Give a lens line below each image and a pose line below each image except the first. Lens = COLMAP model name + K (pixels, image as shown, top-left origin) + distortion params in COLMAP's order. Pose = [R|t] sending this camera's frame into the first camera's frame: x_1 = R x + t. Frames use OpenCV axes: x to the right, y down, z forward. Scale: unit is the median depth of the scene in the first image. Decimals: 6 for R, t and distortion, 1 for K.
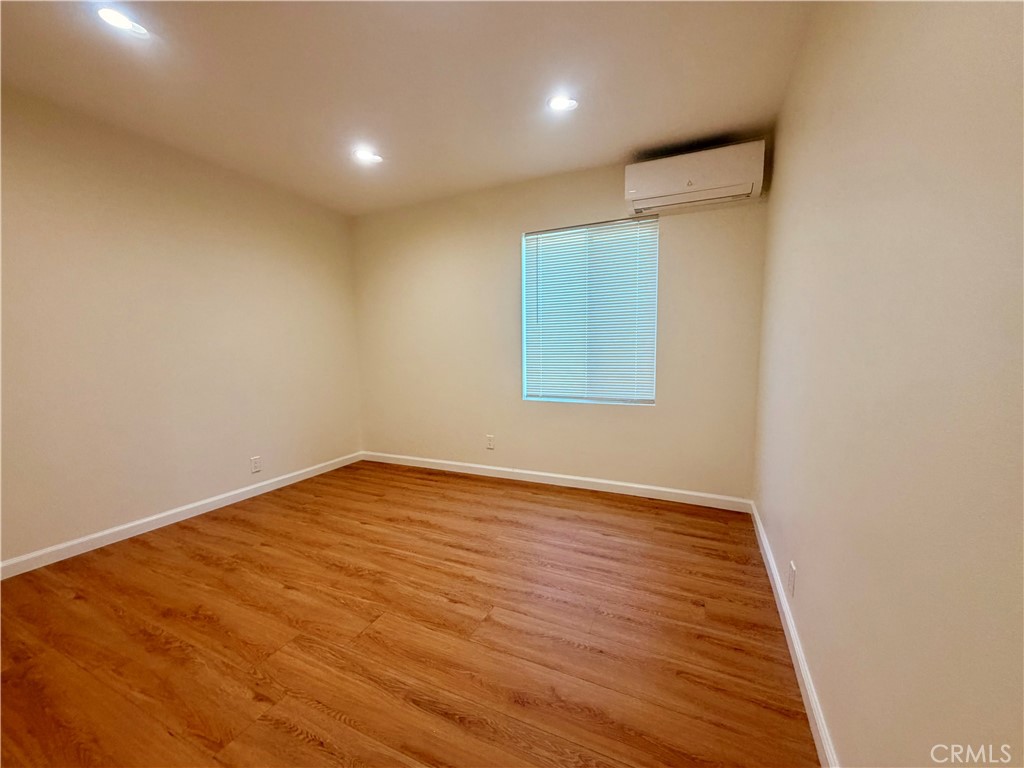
lens RADIAL K [[408.3, 0, 510.4], [0, 408.3, 384.3], [0, 0, 1]] dist [0.000120, -0.000276]
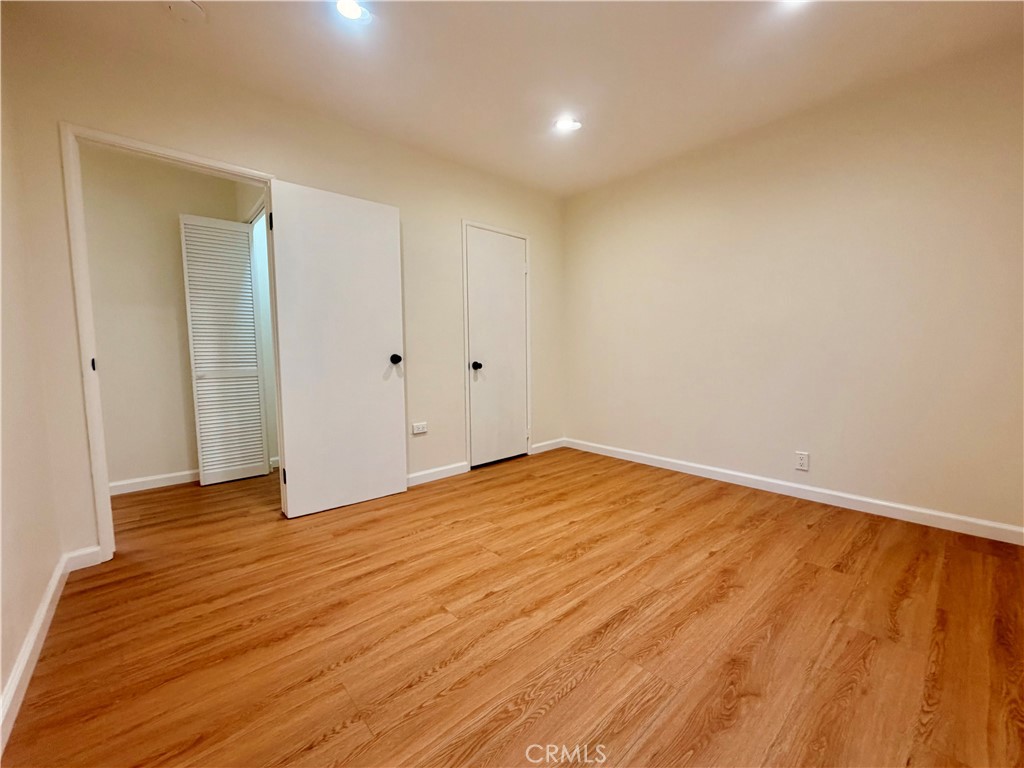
lens RADIAL K [[408.3, 0, 510.4], [0, 408.3, 384.3], [0, 0, 1]] dist [0.000120, -0.000276]
pose [[-0.385202, 0.093897, -0.918043, 0.529553], [-0.067123, 0.989324, 0.129352, -0.039557], [0.920388, 0.111448, -0.374787, 1.120283]]
